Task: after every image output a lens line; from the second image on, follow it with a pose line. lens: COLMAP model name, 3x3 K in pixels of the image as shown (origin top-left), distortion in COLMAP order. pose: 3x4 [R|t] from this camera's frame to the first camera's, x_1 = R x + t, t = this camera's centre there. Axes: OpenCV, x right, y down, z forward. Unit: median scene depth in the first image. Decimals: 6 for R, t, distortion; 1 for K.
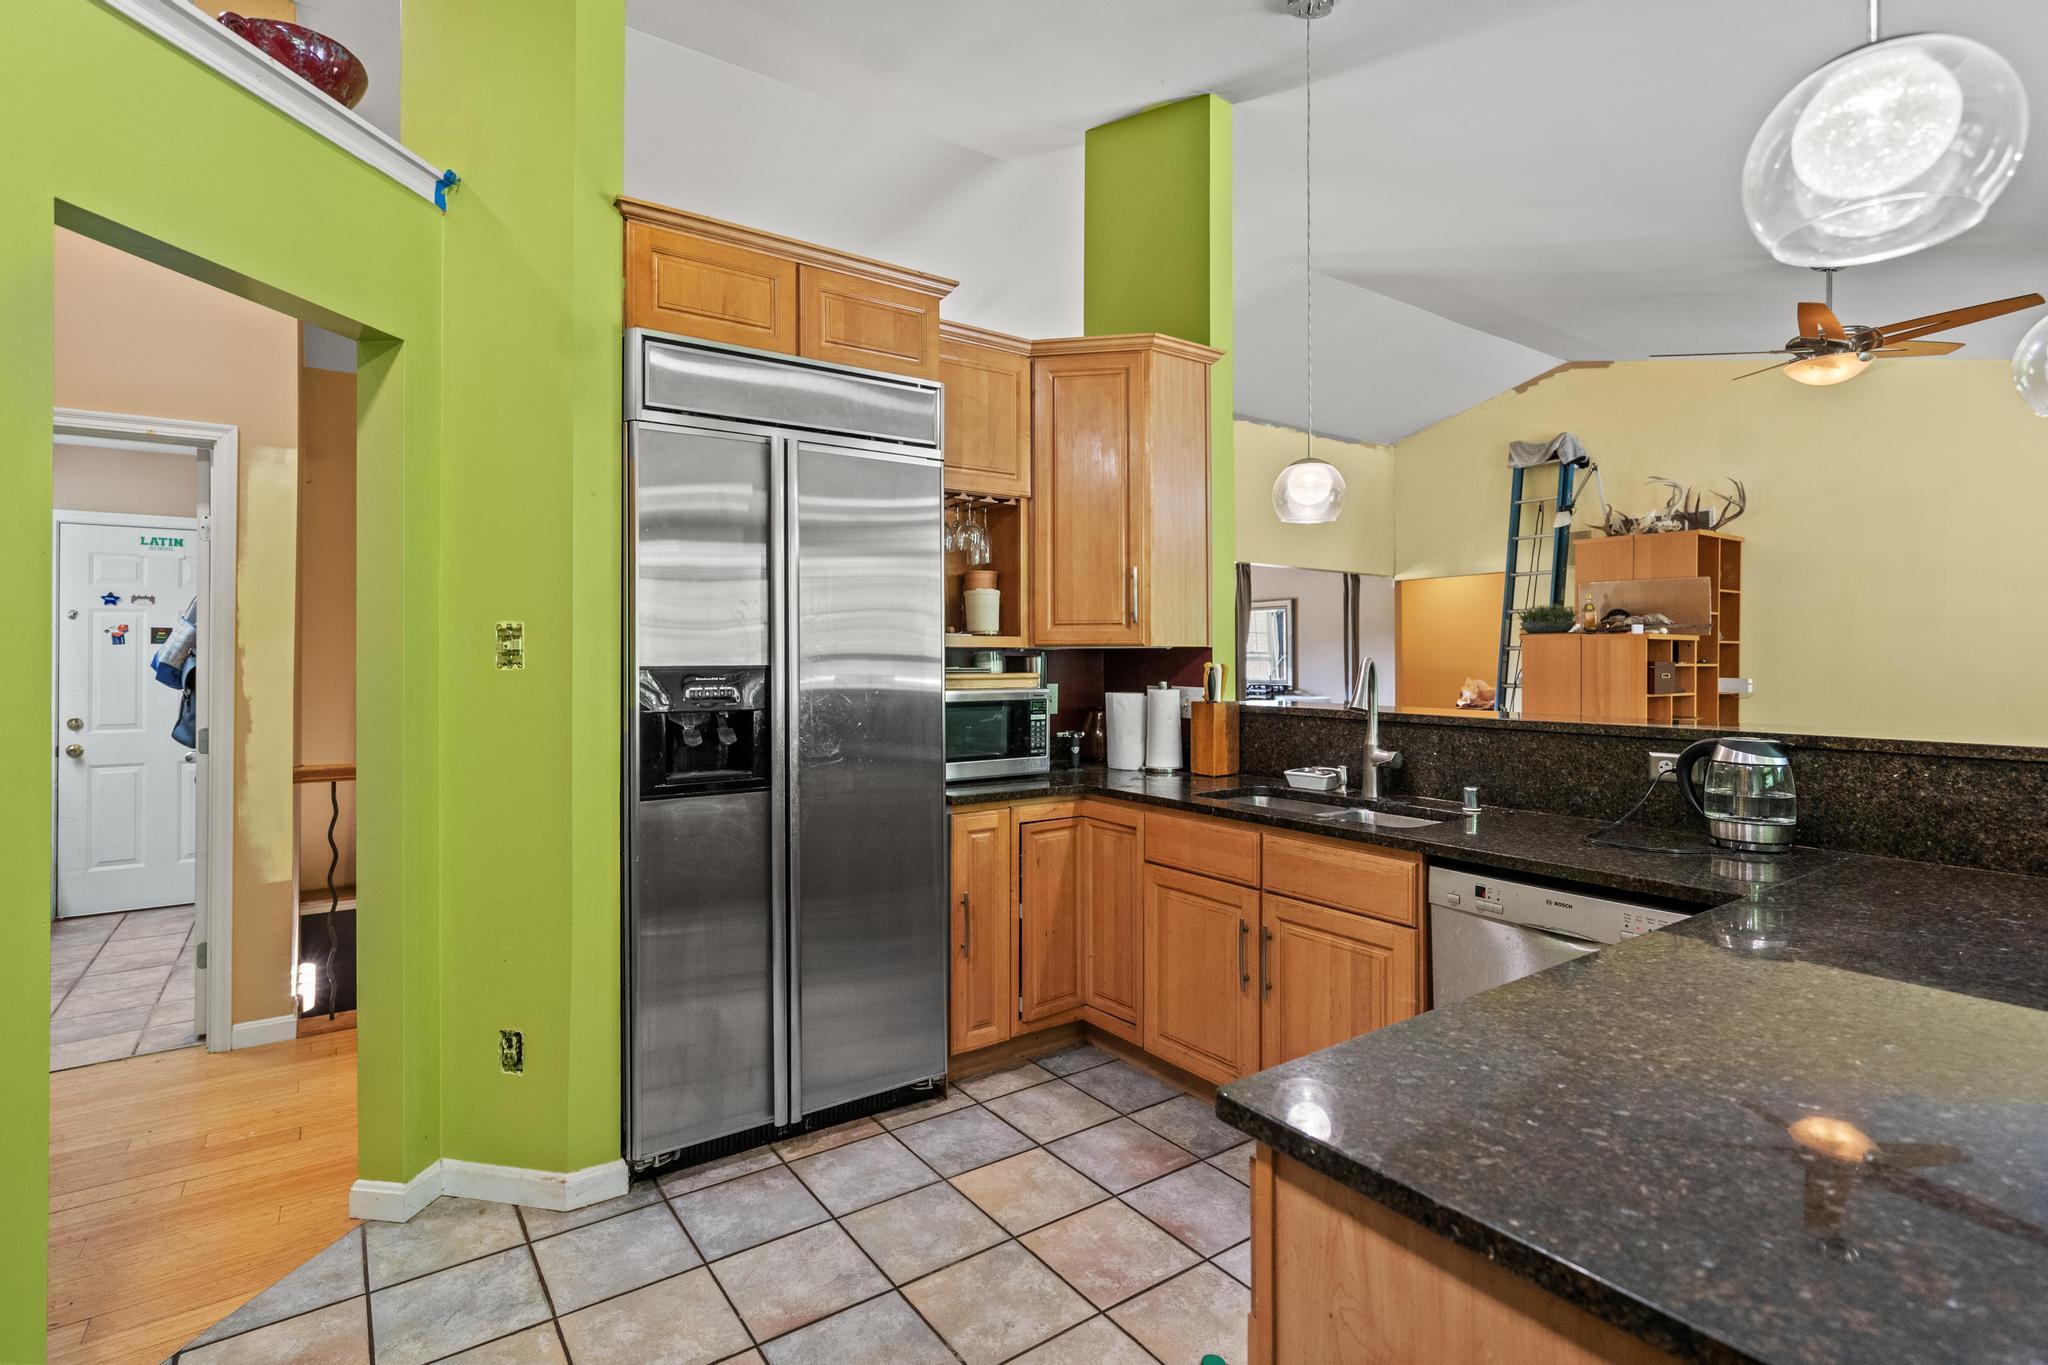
lens RADIAL K [[980.4, 0, 1017.7], [0, 980.4, 648.2], [0, 0, 1]] dist [-0.001890, 0.000161]
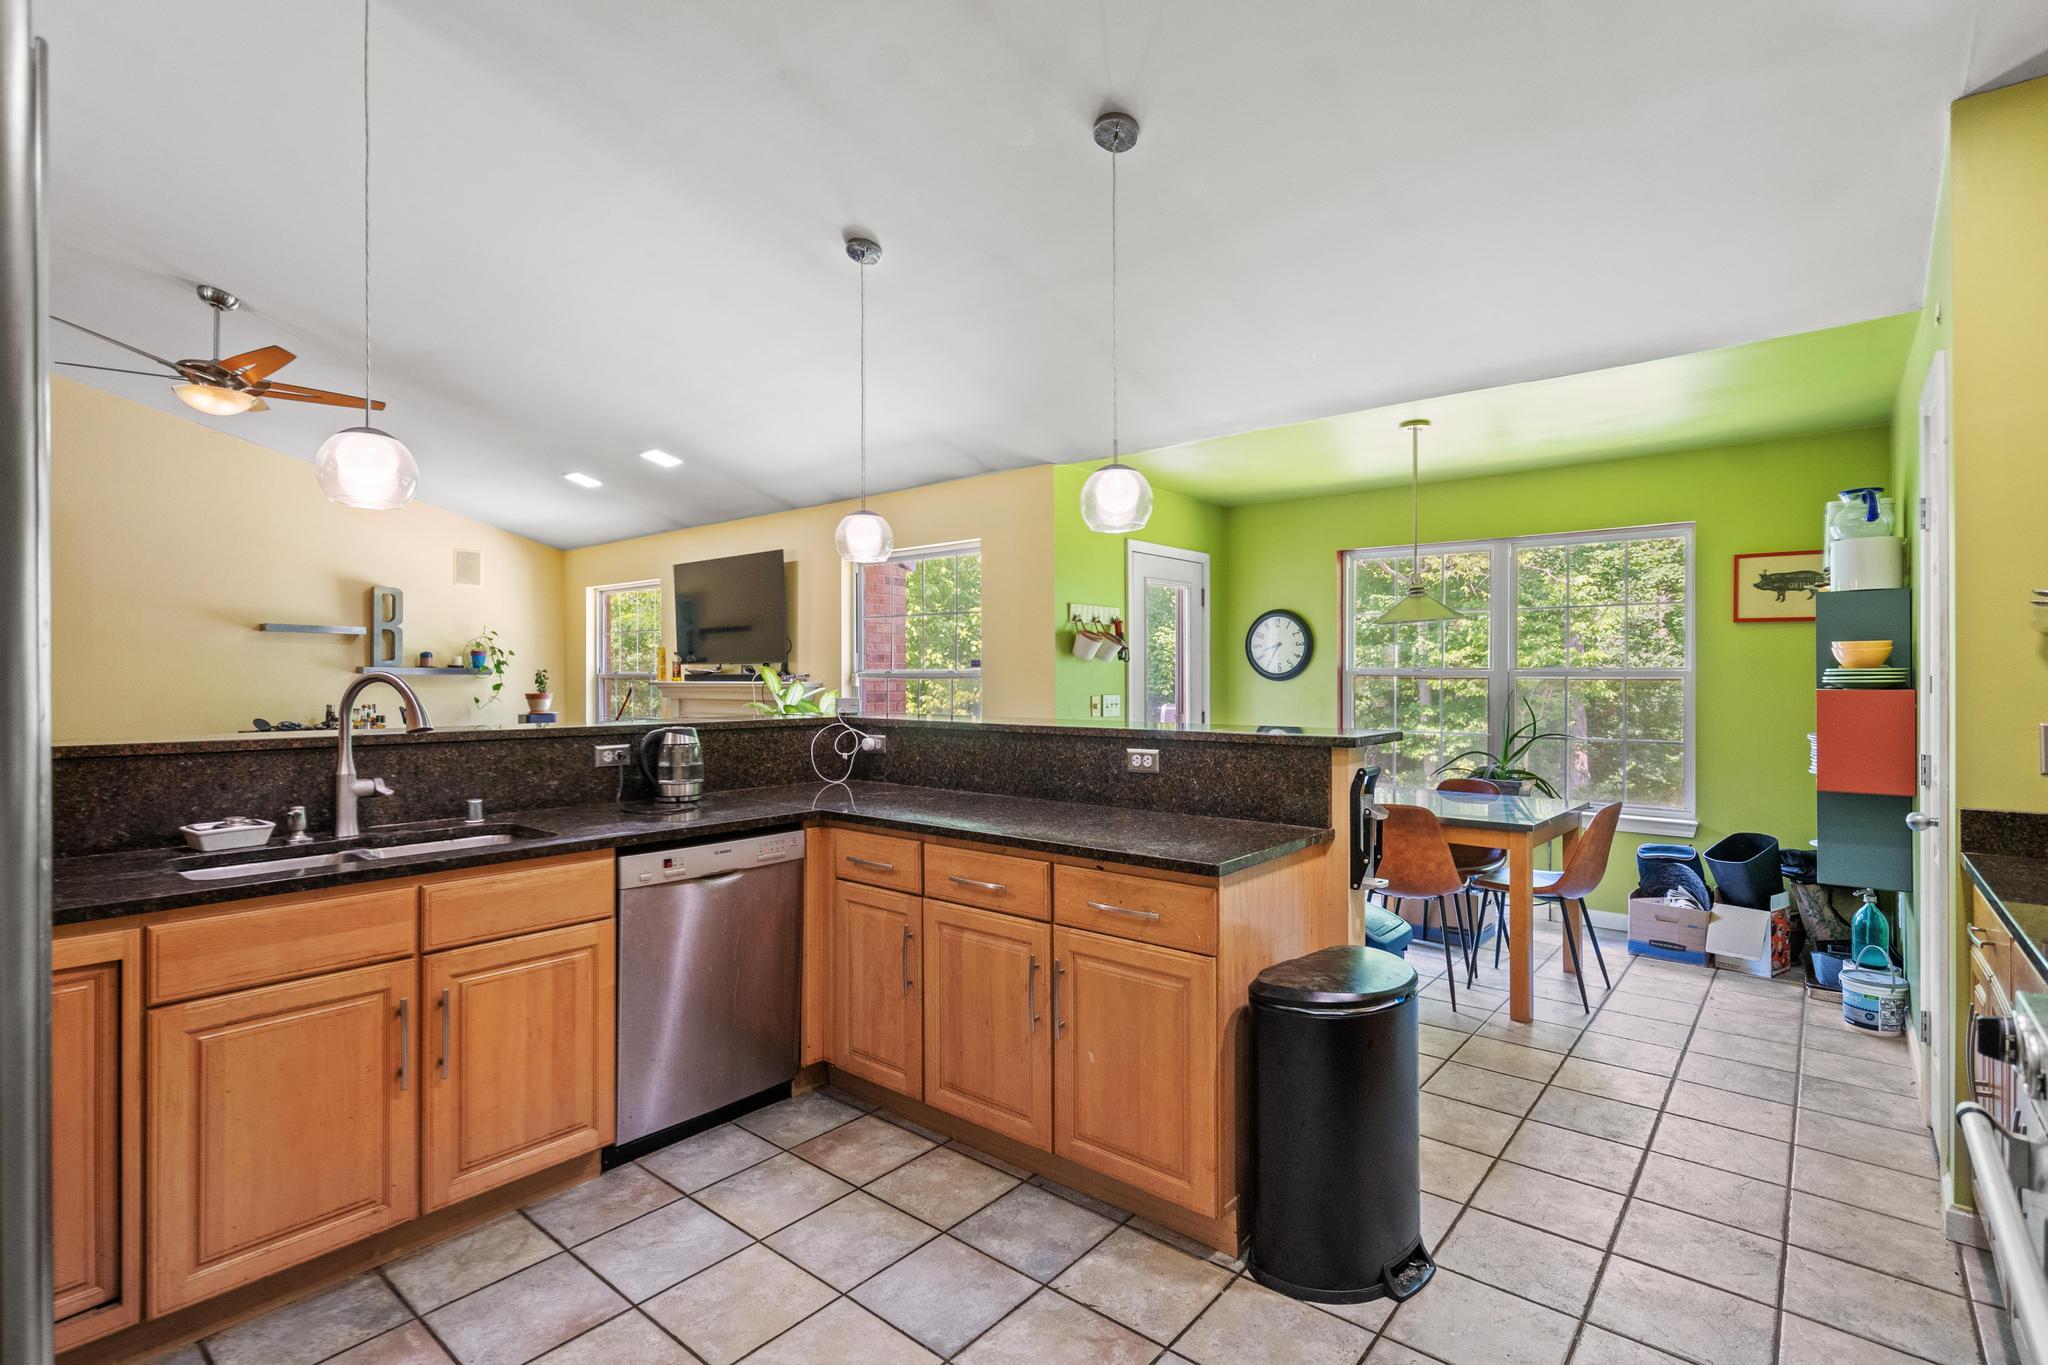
lens RADIAL K [[967.5, 0, 1020.0], [0, 967.5, 676.8], [0, 0, 1]] dist [-0.001549, -0.000260]
pose [[-0.252732, -0.000760, 0.967536, -0.544770], [-0.009682, 0.999952, -0.001744, 0.009868], [-0.967488, -0.009808, -0.252727, 0.598691]]
